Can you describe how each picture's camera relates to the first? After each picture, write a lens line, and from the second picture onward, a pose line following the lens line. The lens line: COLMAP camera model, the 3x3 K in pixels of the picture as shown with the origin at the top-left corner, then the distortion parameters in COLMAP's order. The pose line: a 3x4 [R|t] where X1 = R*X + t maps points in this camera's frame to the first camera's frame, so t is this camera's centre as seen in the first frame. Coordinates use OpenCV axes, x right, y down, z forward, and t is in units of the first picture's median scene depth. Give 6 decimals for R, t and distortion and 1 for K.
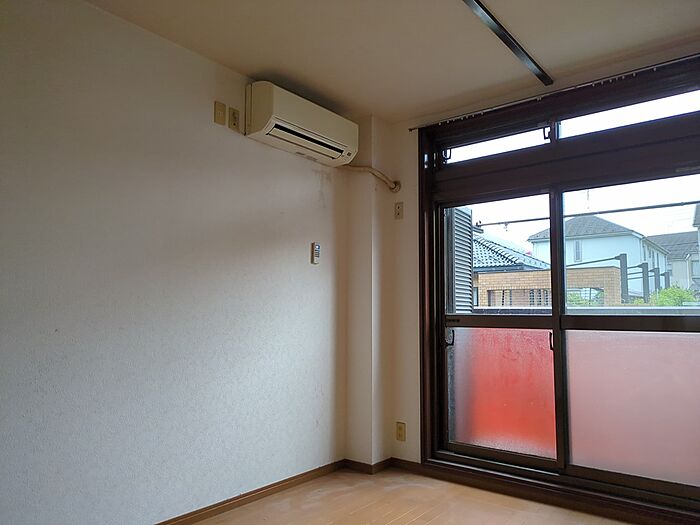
lens RADIAL K [[500.8, 0, 351.5], [0, 500.8, 270.8], [0, 0, 1]] dist [0.000944, -0.000948]
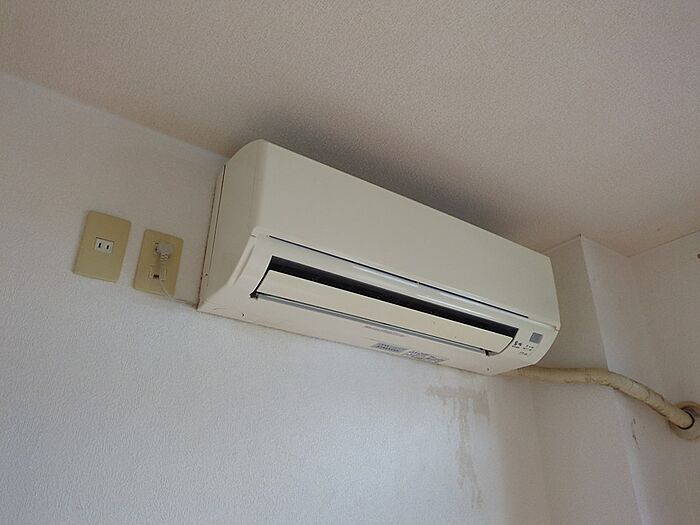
lens RADIAL K [[526.8, 0, 350.0], [0, 526.8, 262.5], [0, 0, 1]] dist [0.055946, -0.063032]
pose [[0.955397, -0.125206, -0.267471, -0.025286], [0.016467, 0.926857, -0.375054, -0.166754], [0.294866, 0.353921, 0.887578, 0.708889]]
